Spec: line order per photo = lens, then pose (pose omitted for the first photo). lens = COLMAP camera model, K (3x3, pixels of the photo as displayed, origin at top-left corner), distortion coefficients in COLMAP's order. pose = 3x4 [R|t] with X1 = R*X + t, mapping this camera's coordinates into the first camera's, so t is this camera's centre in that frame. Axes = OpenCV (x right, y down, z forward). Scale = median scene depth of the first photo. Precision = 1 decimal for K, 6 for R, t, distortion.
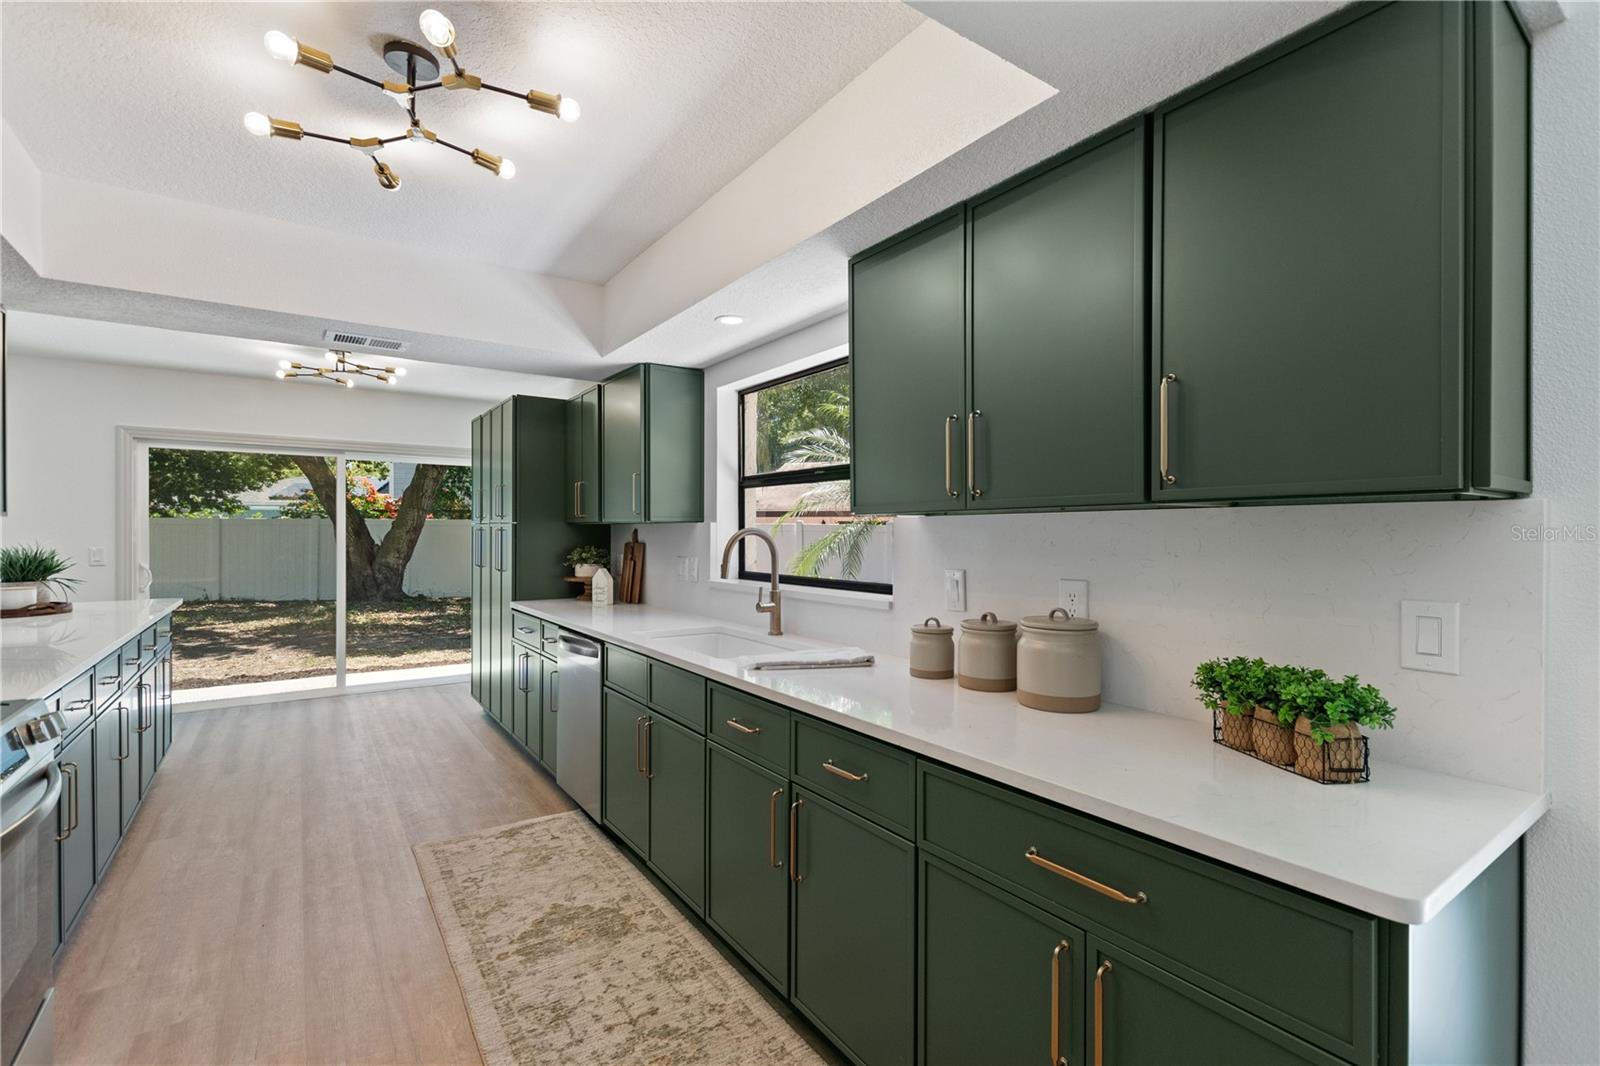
lens RADIAL K [[713.8, 0, 799.1], [0, 713.8, 537.8], [0, 0, 1]] dist [0.012470, -0.006630]
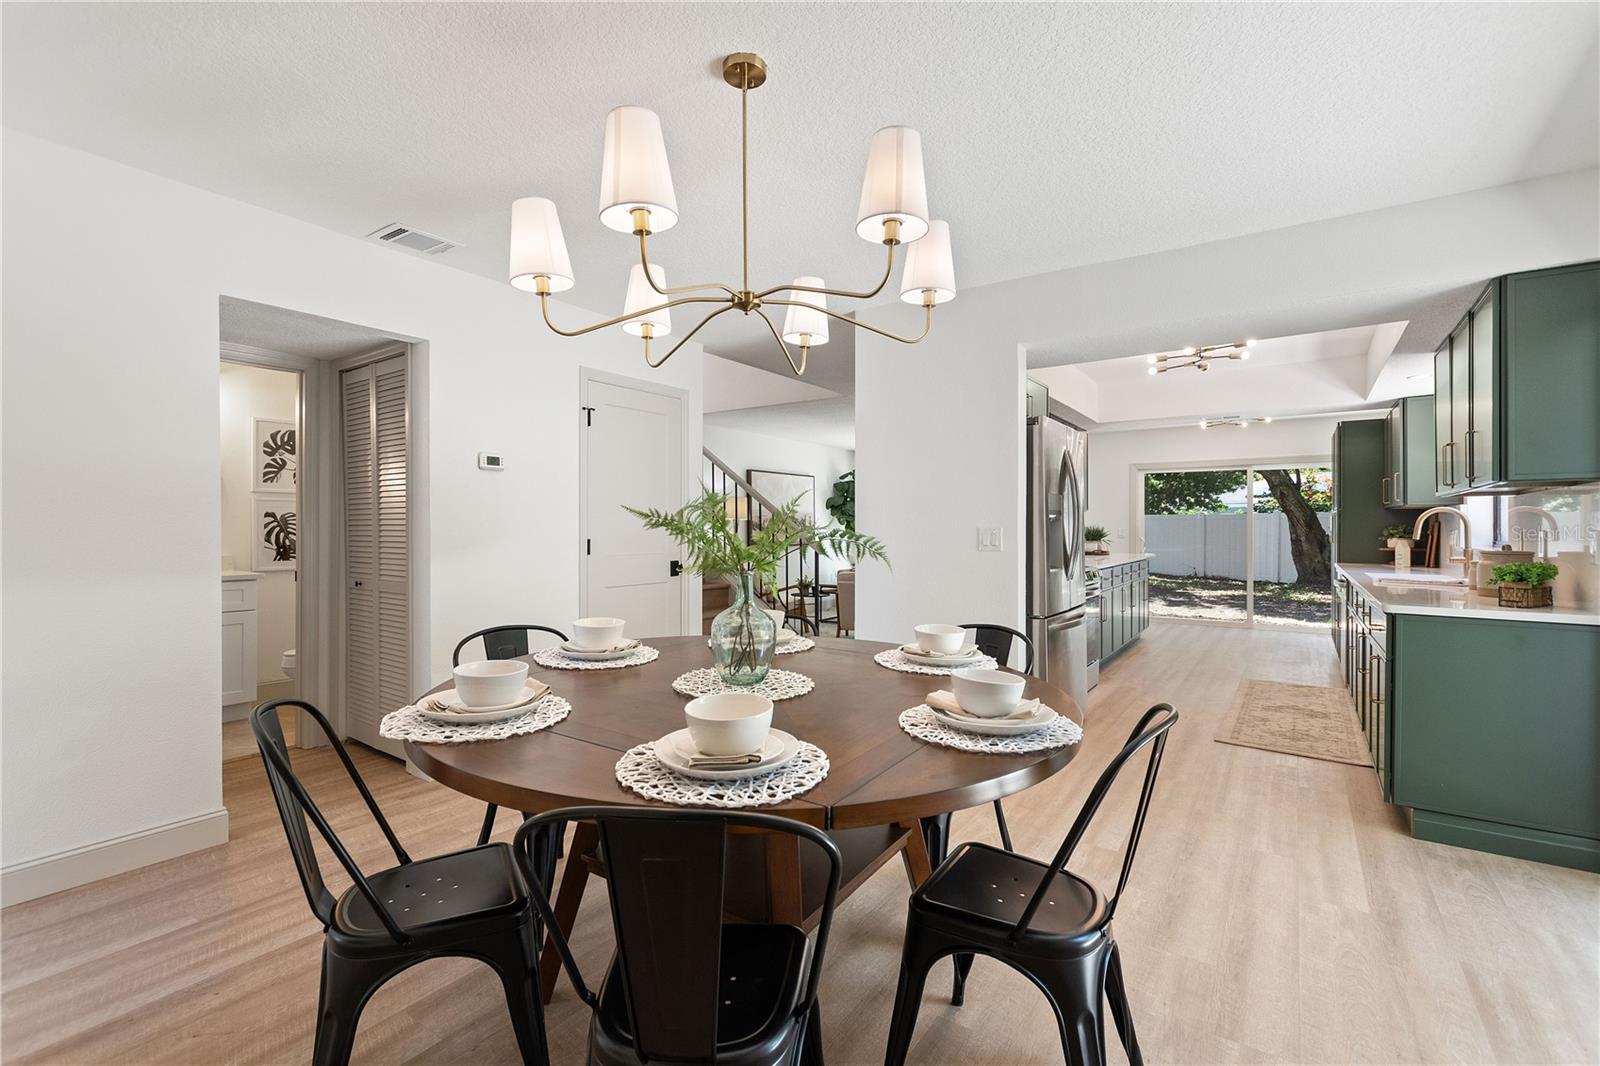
lens RADIAL K [[720.2, 0, 794.7], [0, 720.2, 532.3], [0, 0, 1]] dist [0.001782, -0.000638]
pose [[0.344959, 0.002679, -0.938614, 0.830230], [-0.005580, 0.999984, 0.000804, 0.042950], [0.938601, 0.004960, 0.344968, -0.760975]]
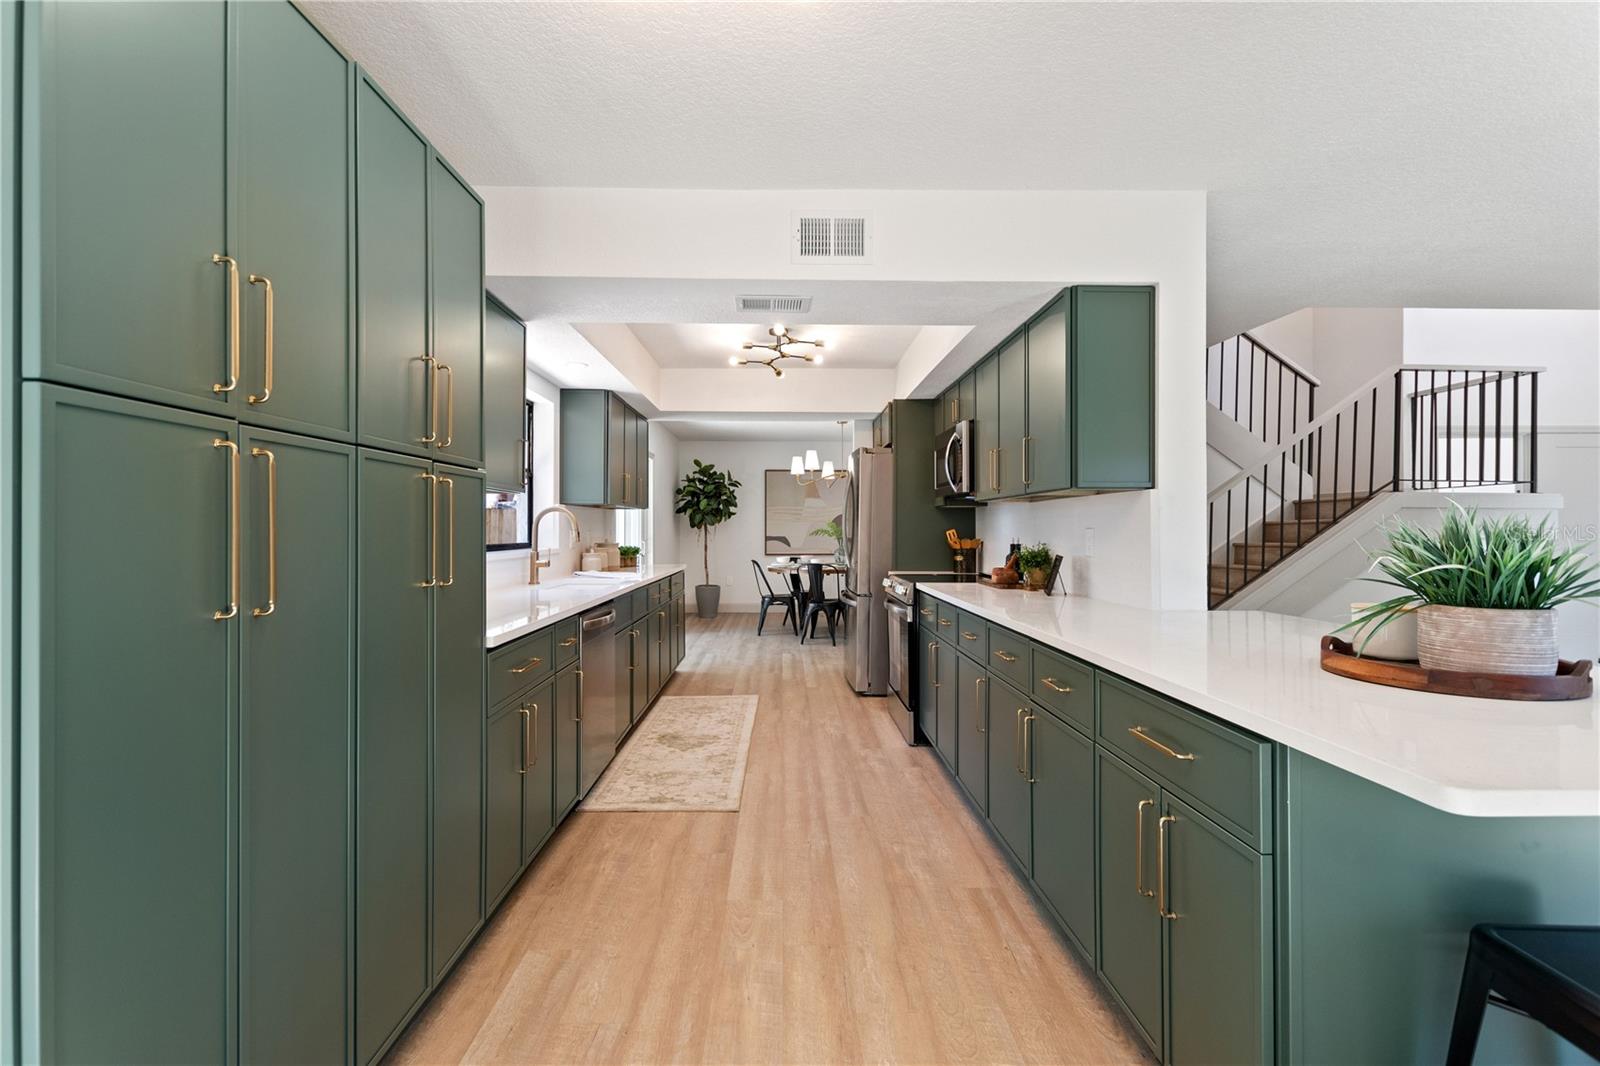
lens RADIAL K [[720.2, 0, 794.7], [0, 720.2, 532.3], [0, 0, 1]] dist [0.001782, -0.000638]
pose [[-0.828900, -0.004702, 0.559378, -1.155693], [0.002368, 0.999926, 0.011914, 0.019432], [-0.559392, 0.011200, -0.828827, 1.766021]]
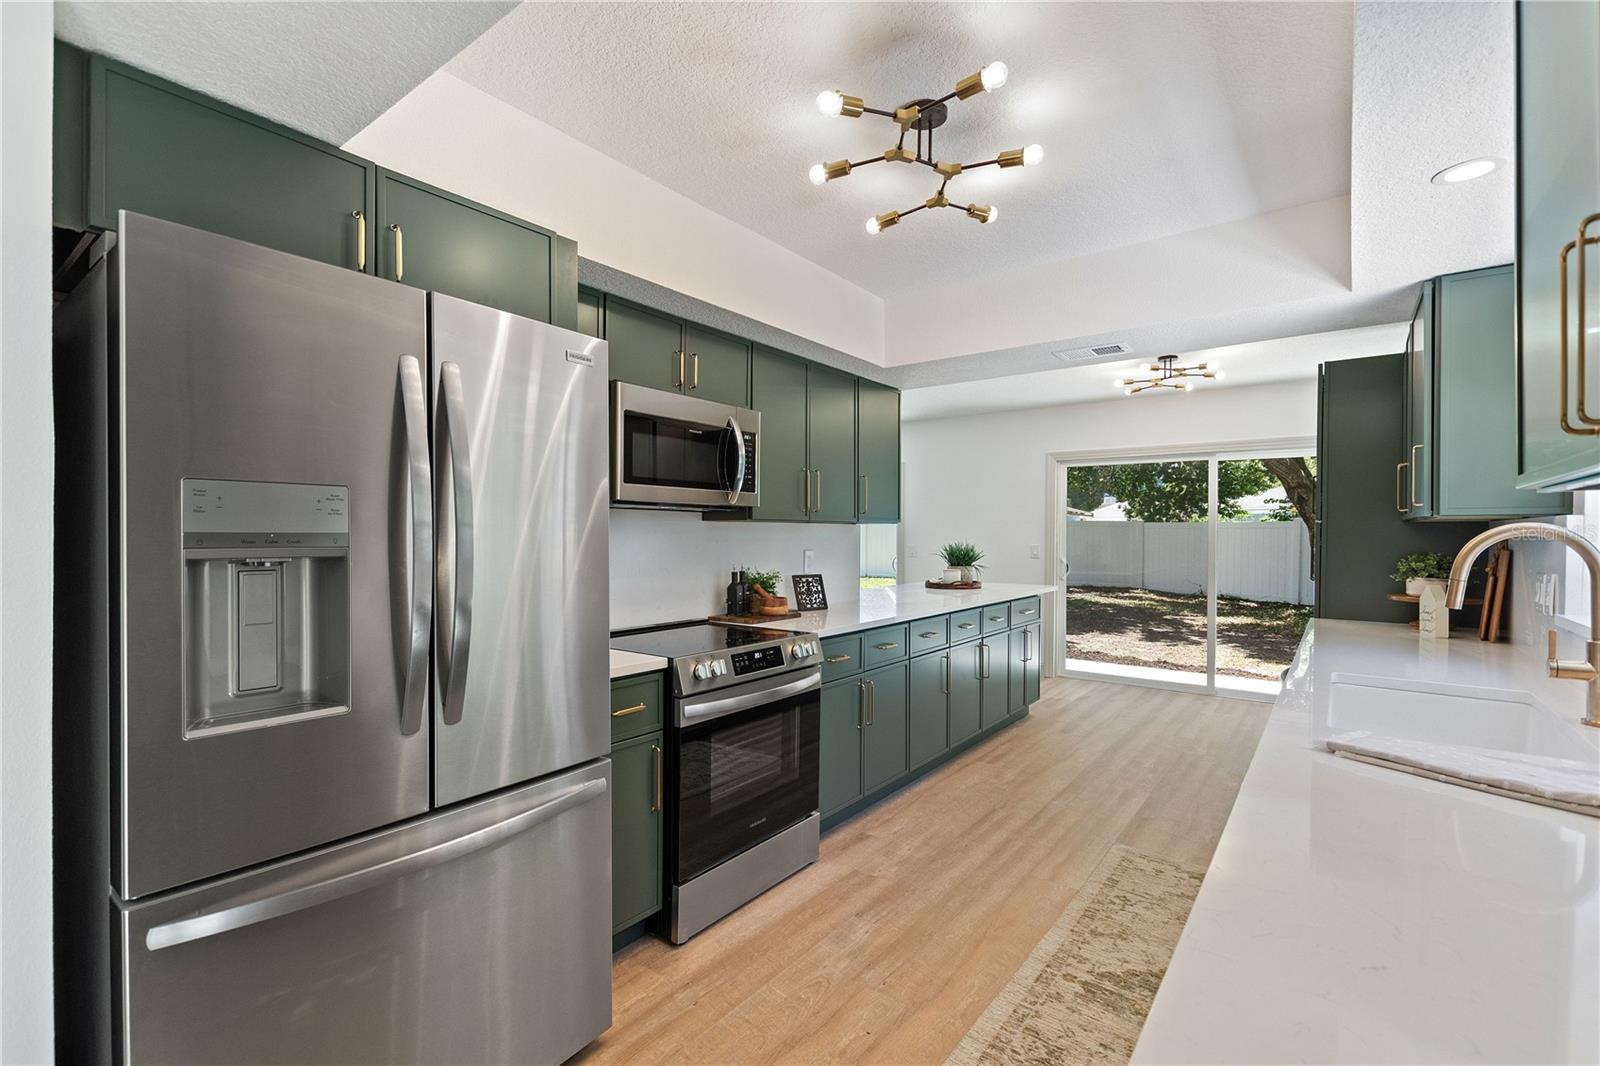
lens RADIAL K [[713.8, 0, 799.1], [0, 713.8, 537.8], [0, 0, 1]] dist [0.012470, -0.006630]
pose [[0.304278, 0.006569, -0.952561, 0.273349], [-0.011205, 0.999932, 0.003317, 0.002158], [0.952517, 0.009664, 0.304331, 0.263940]]
